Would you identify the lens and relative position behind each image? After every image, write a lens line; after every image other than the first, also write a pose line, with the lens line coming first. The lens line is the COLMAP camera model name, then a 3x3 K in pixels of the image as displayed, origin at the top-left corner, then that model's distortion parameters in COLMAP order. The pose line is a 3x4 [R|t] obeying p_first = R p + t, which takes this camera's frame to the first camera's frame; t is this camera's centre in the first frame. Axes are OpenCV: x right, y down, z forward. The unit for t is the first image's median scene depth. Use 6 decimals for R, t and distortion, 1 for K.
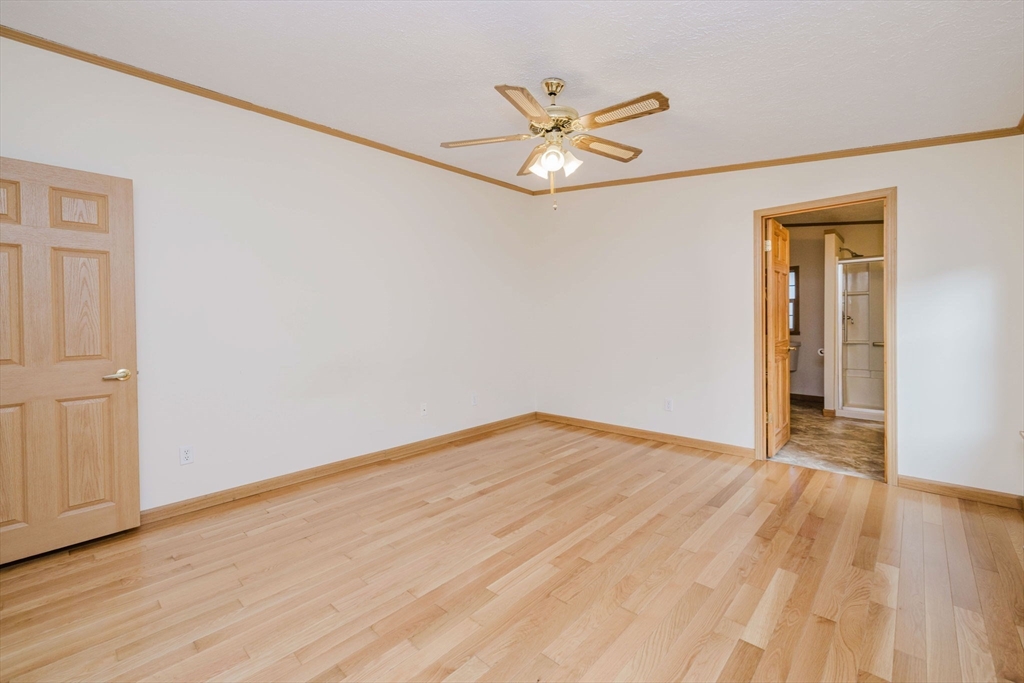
lens RADIAL K [[442.8, 0, 494.7], [0, 442.8, 323.6], [0, 0, 1]] dist [0.000642, 0.001097]
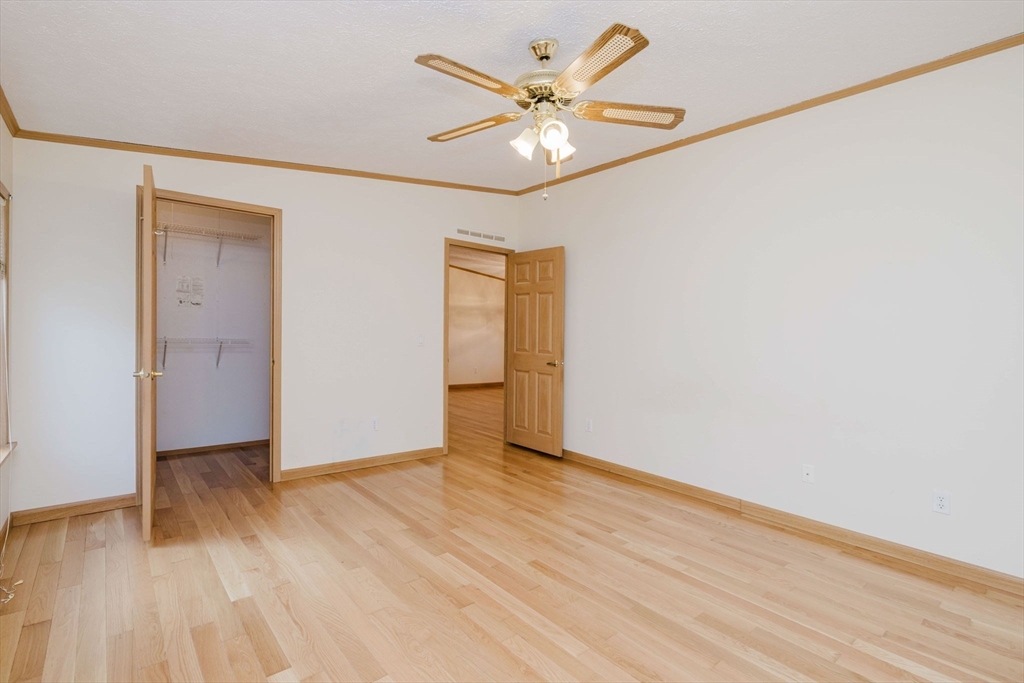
lens RADIAL K [[491.5, 0, 502.1], [0, 491.5, 334.2], [0, 0, 1]] dist [0.049405, -0.002253]
pose [[-0.131203, 0.016724, -0.991215, 0.875688], [-0.020261, 0.999604, 0.019547, -0.021106], [0.991149, 0.022647, -0.130812, 0.883865]]
